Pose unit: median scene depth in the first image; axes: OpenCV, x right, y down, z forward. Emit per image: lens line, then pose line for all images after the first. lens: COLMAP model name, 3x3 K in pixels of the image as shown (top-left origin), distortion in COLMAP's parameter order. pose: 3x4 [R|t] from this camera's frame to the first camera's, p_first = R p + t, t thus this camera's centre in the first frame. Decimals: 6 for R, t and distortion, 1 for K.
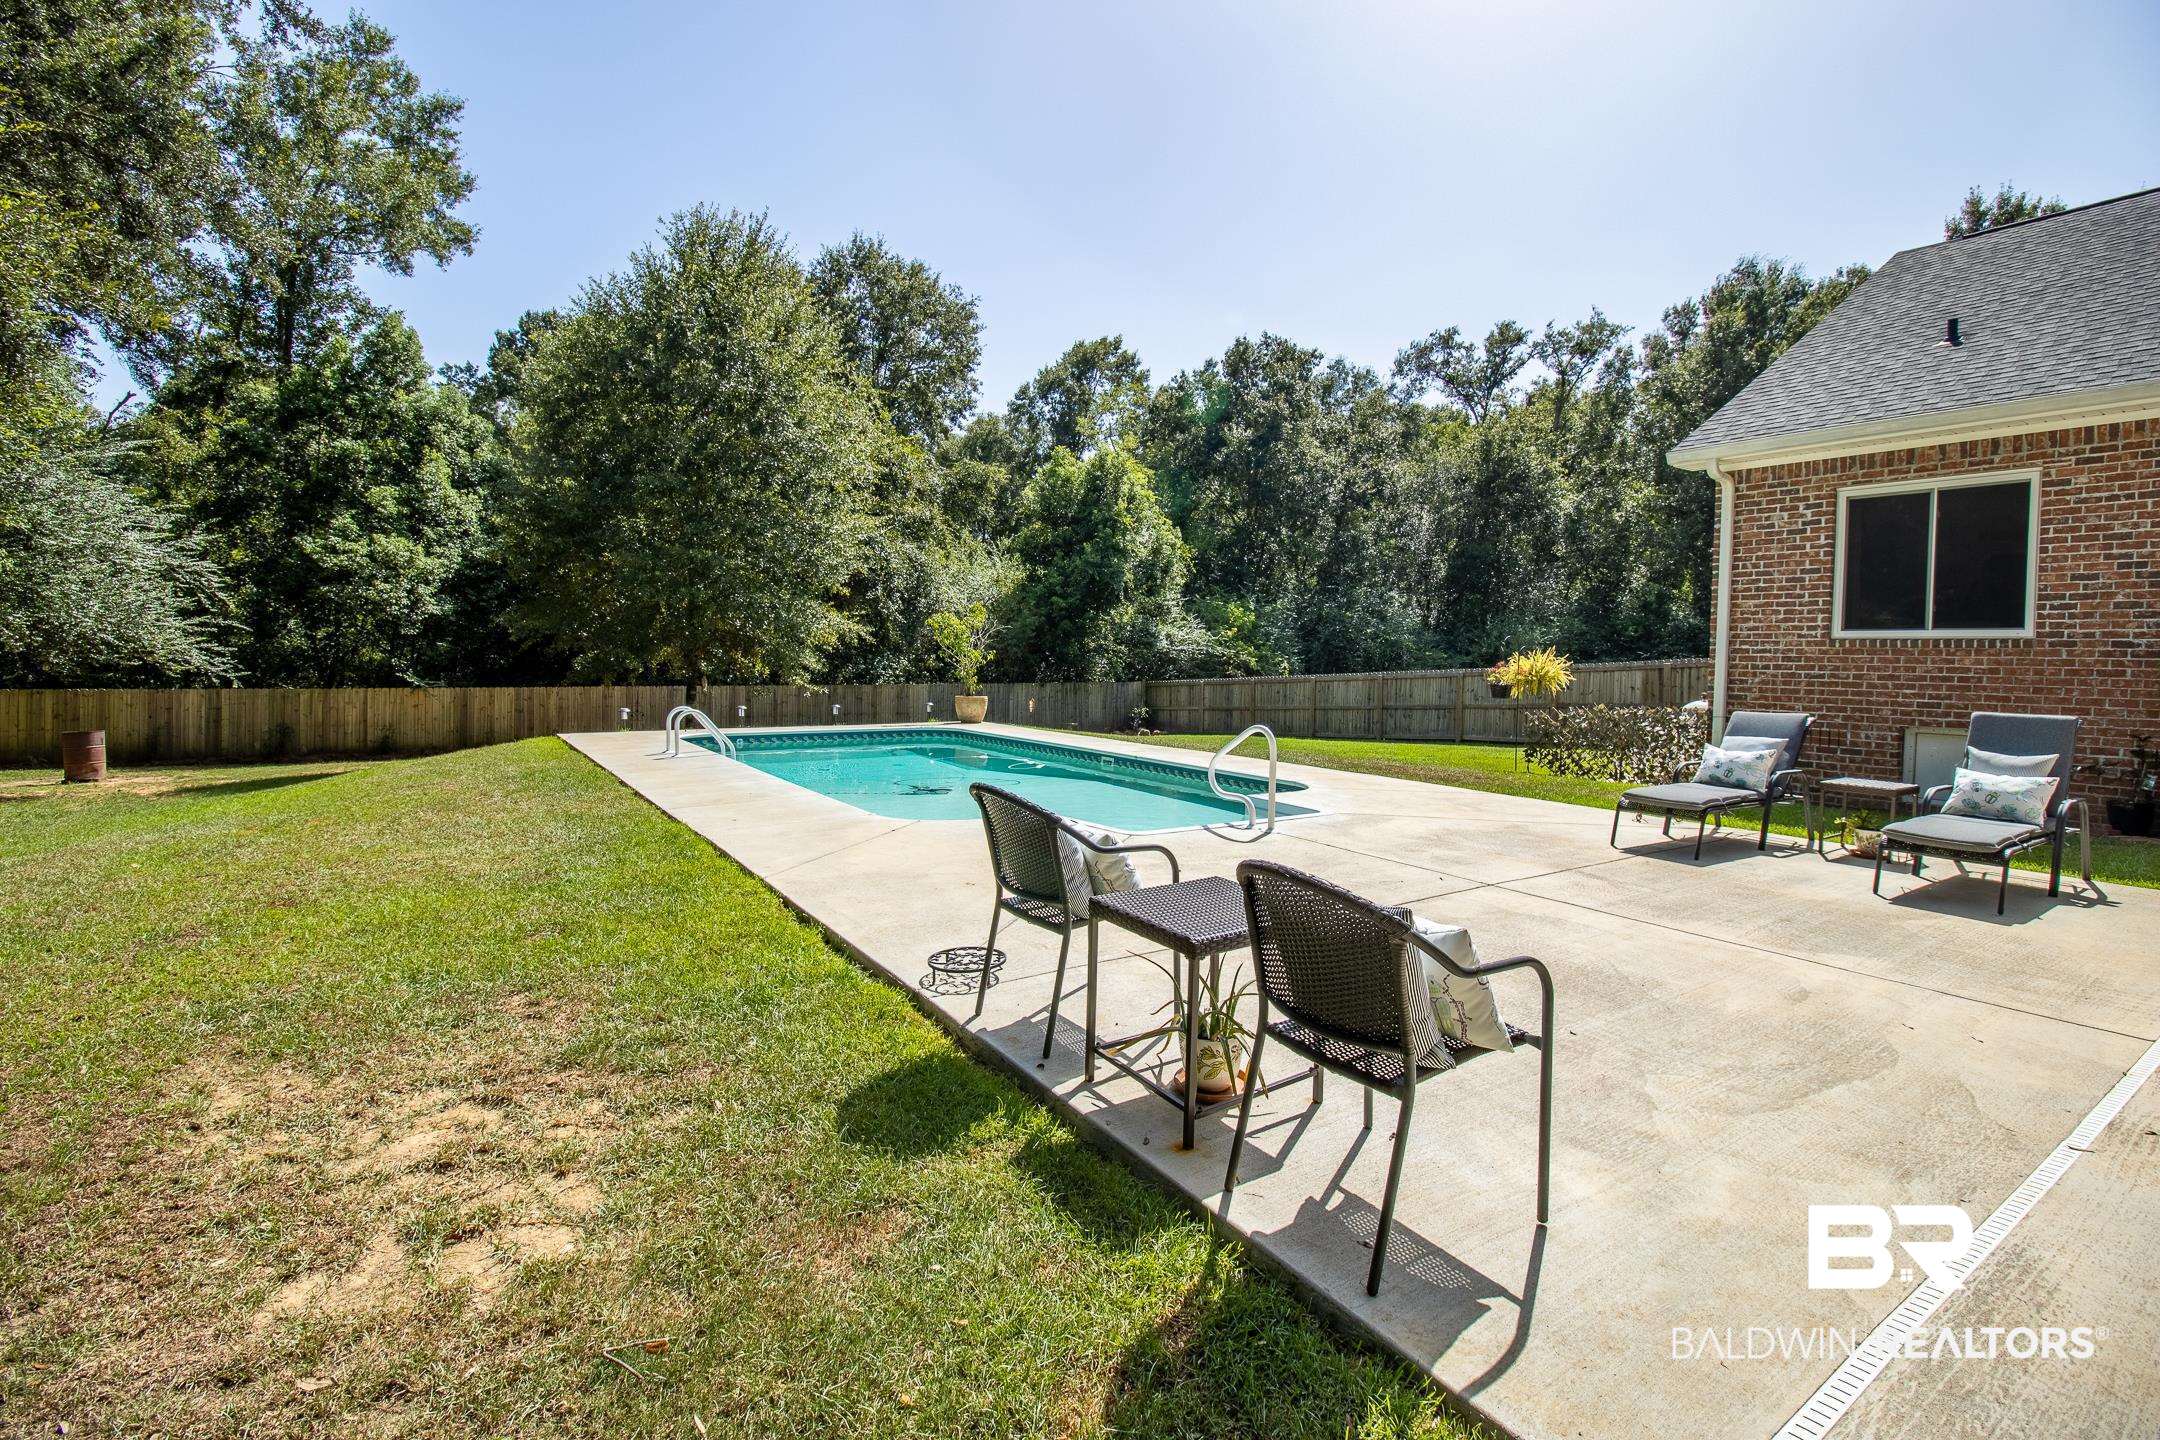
lens RADIAL K [[1071.6, 0, 1125.7], [0, 1071.6, 680.2], [0, 0, 1]] dist [-0.005603, 0.003922]
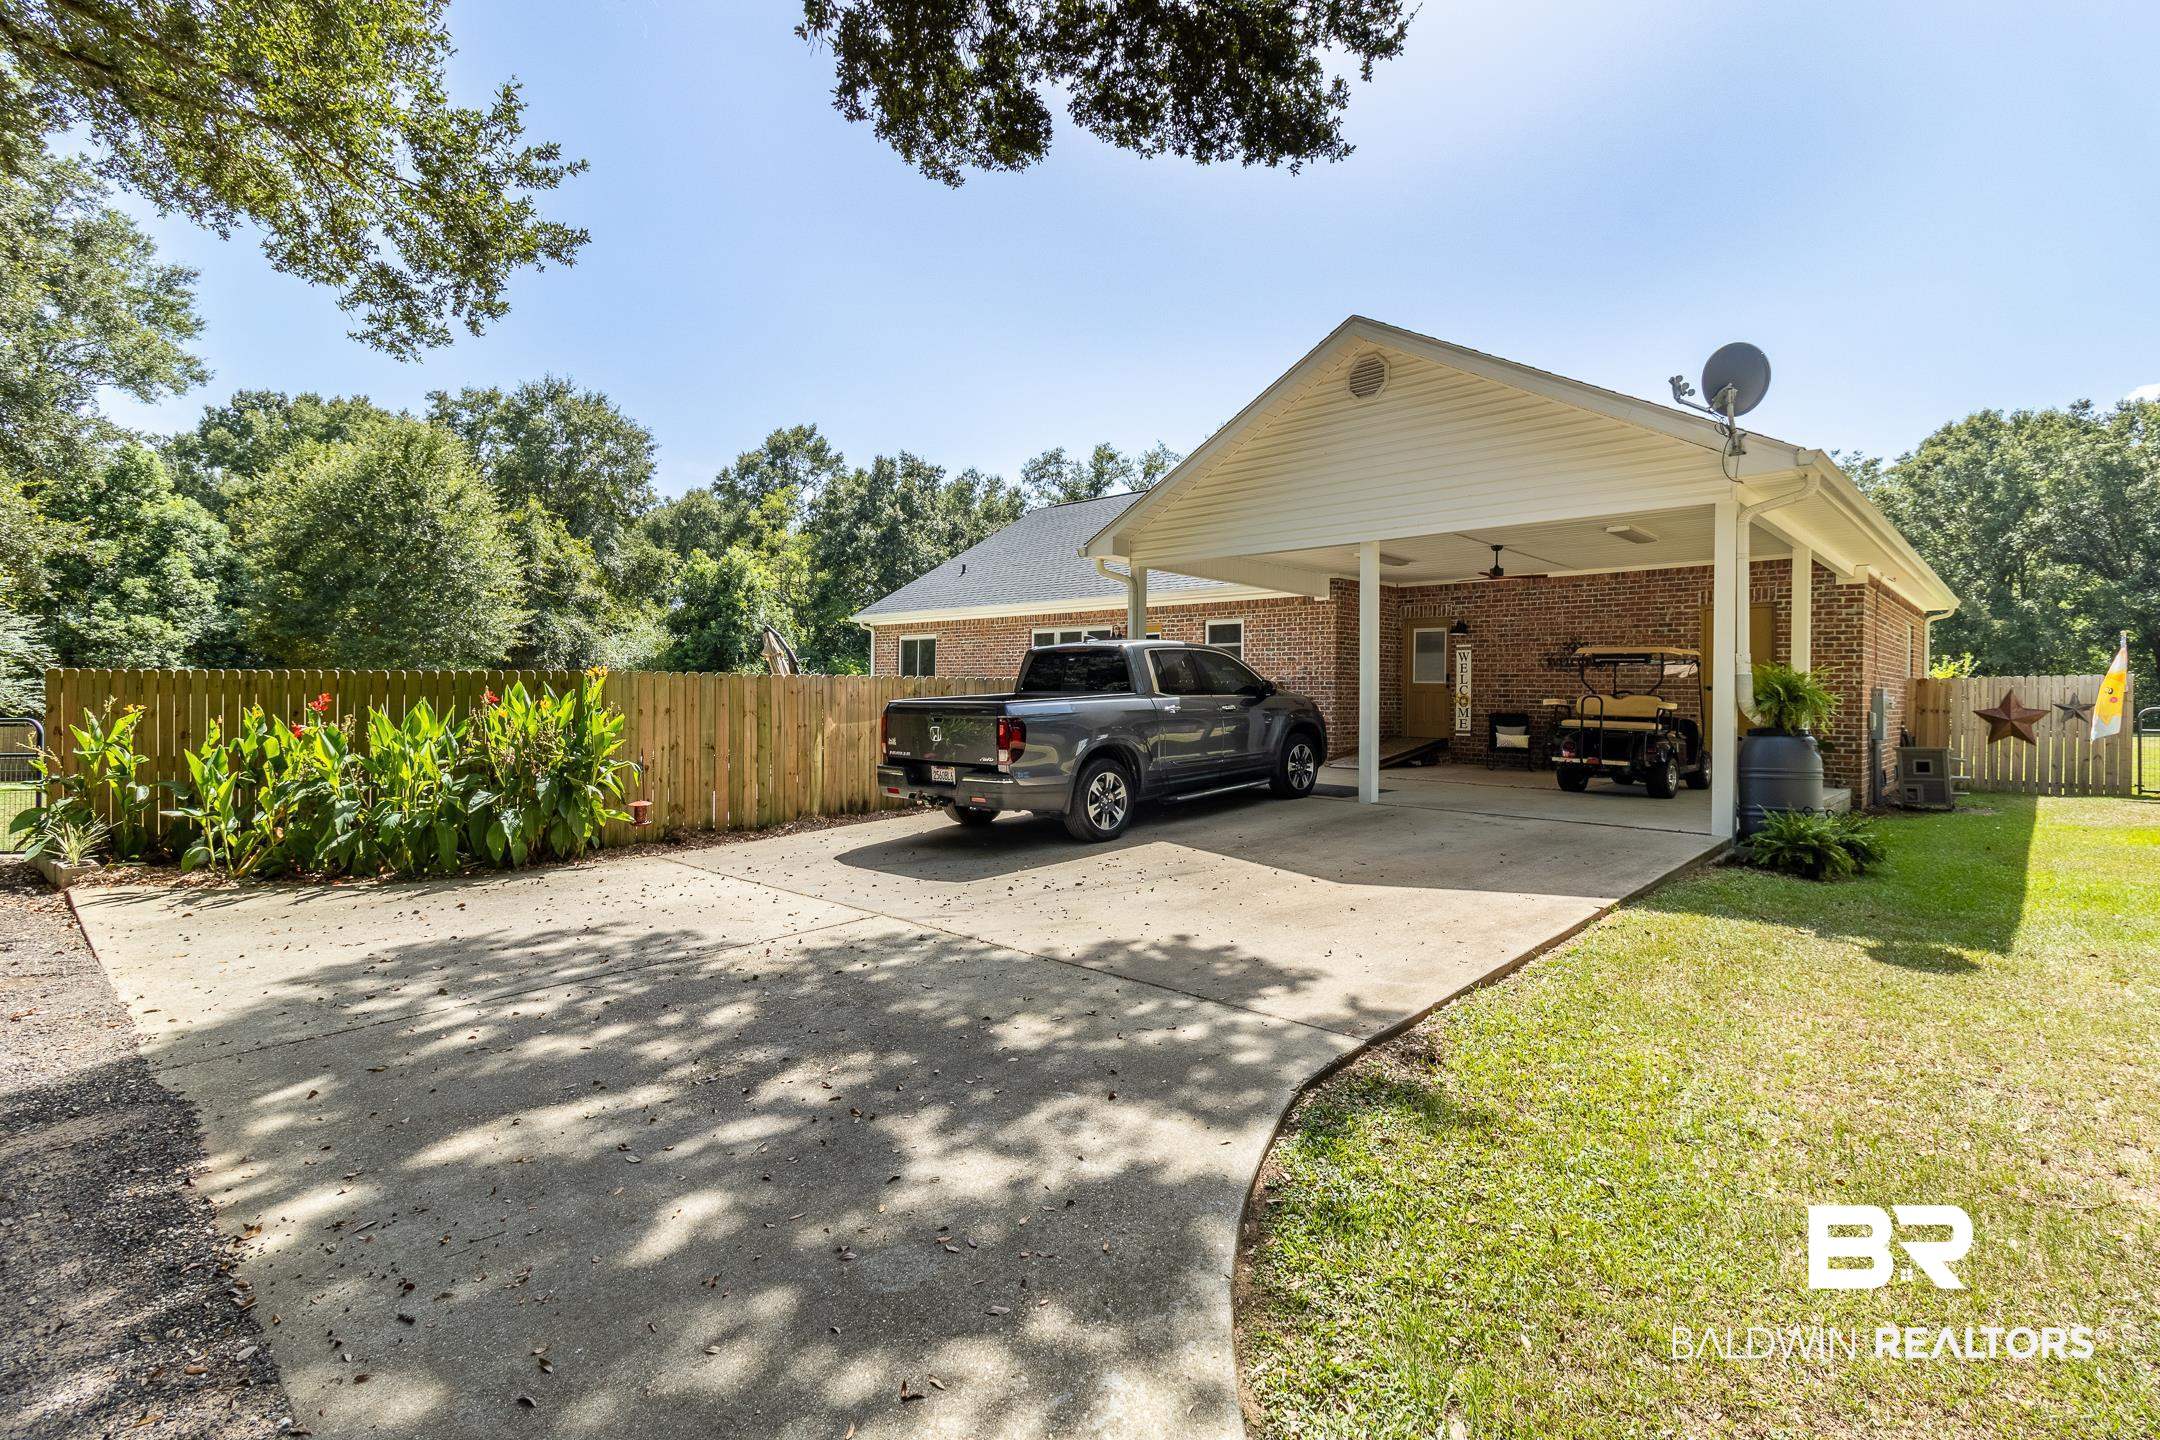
lens RADIAL K [[1071.6, 0, 1168.1], [0, 1071.6, 689.6], [0, 0, 1]] dist [-0.005603, 0.003922]
pose [[0.975216, -0.001743, 0.221247, 0.258519], [0.007751, 0.999624, -0.026288, 0.005578], [-0.221118, 0.027352, 0.974863, -0.556961]]
